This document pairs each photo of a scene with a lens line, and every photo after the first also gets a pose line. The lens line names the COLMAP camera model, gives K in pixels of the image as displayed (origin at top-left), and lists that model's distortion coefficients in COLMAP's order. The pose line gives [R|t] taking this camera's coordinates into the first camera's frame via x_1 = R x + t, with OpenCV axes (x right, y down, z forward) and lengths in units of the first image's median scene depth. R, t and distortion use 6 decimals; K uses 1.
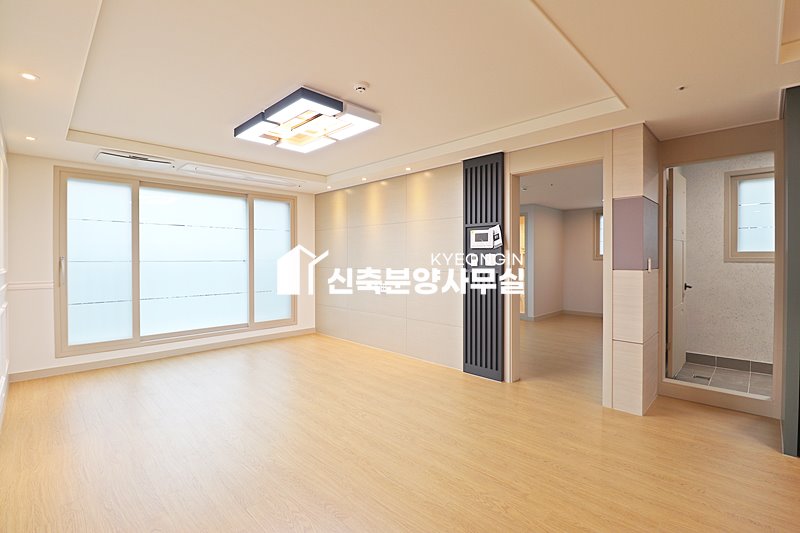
lens RADIAL K [[365.0, 0, 396.4], [0, 365.0, 262.3], [0, 0, 1]] dist [0.001761, -0.011320]
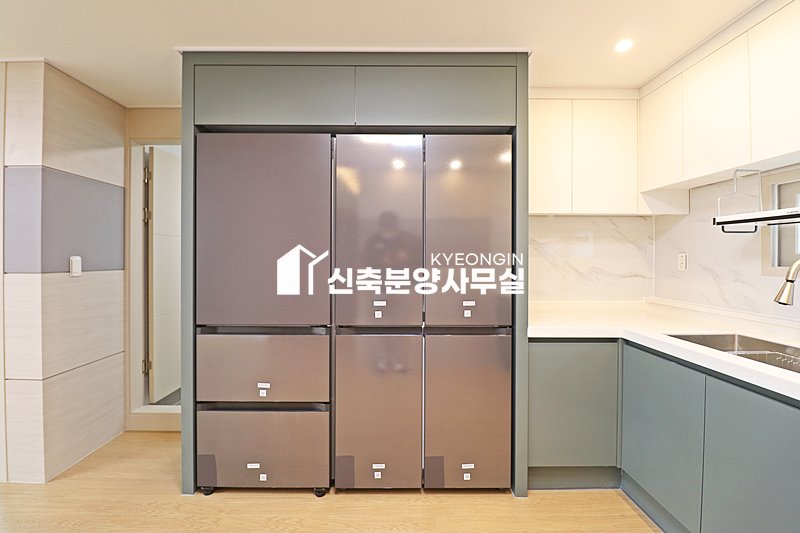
lens RADIAL K [[370.2, 0, 397.8], [0, 370.2, 258.4], [0, 0, 1]] dist [-0.000631, -0.013374]
pose [[0.699113, 0.002607, 0.715007, 0.468870], [0.002275, 0.999980, -0.005870, -0.001124], [-0.715008, 0.005731, 0.699093, 0.025784]]
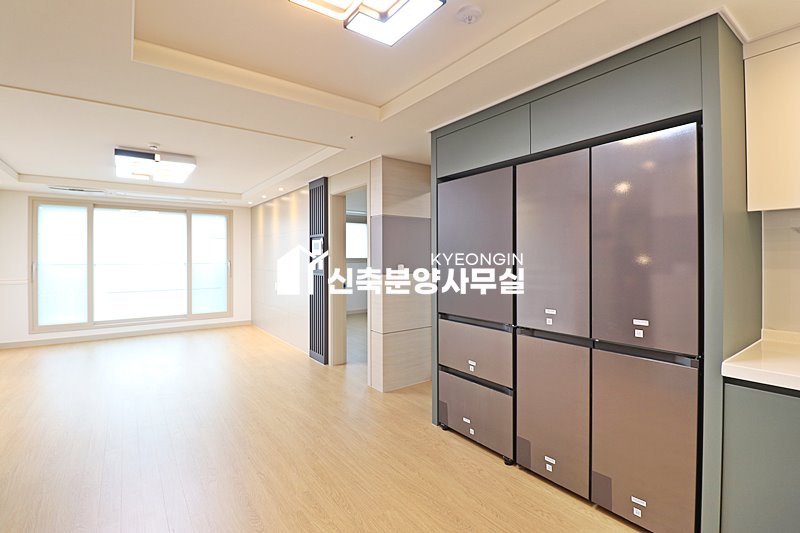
lens RADIAL K [[370.2, 0, 397.8], [0, 370.2, 258.4], [0, 0, 1]] dist [-0.000631, -0.013374]
pose [[0.988819, 0.000318, -0.149121, 0.661958], [-0.001696, 0.999957, -0.009112, -0.016020], [0.149112, 0.009264, 0.988777, -0.176142]]
